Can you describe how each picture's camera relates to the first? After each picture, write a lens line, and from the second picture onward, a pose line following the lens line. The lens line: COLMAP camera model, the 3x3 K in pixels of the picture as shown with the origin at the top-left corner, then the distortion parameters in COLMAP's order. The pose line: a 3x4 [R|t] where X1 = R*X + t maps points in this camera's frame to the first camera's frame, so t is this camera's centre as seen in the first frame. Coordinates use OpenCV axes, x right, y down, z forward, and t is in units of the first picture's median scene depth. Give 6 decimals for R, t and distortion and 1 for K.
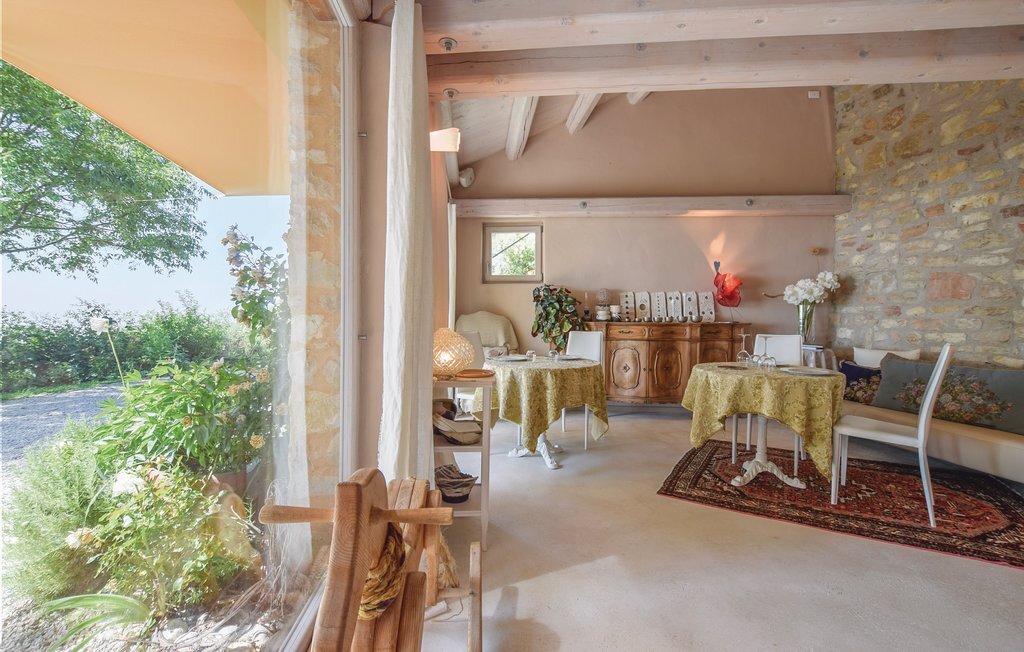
lens RADIAL K [[469.0, 0, 497.0], [0, 469.0, 335.2], [0, 0, 1]] dist [-0.043244, 0.009319]
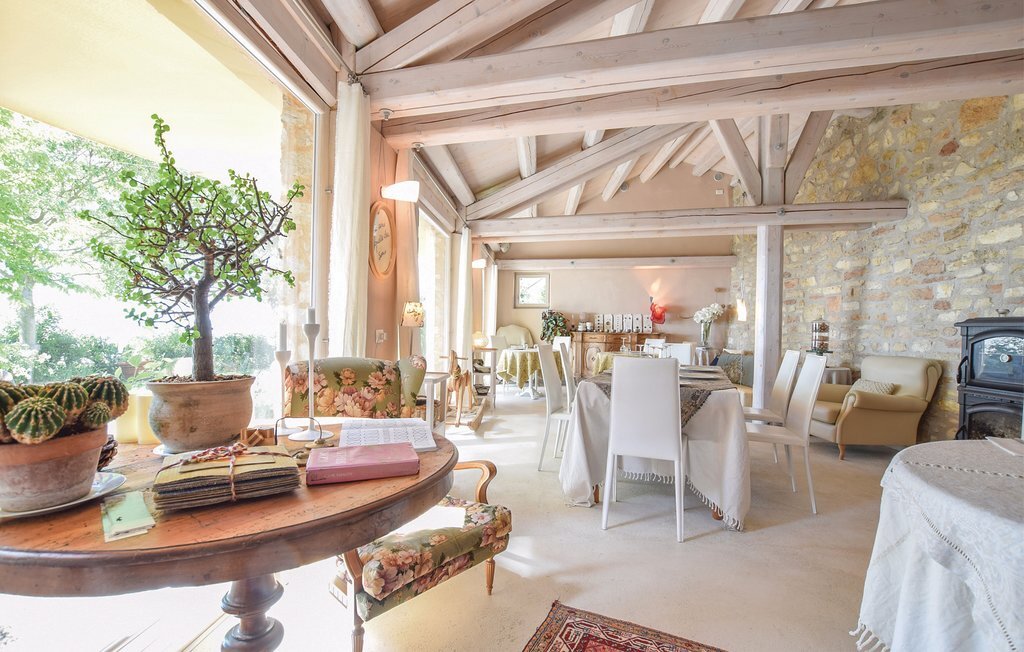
lens RADIAL K [[469.0, 0, 497.0], [0, 469.0, 335.2], [0, 0, 1]] dist [-0.043244, 0.009319]
pose [[0.989573, 0.014605, -0.143287, 0.164708], [-0.018227, 0.999546, -0.023998, 0.029910], [0.142871, 0.026359, 0.989390, -0.728180]]
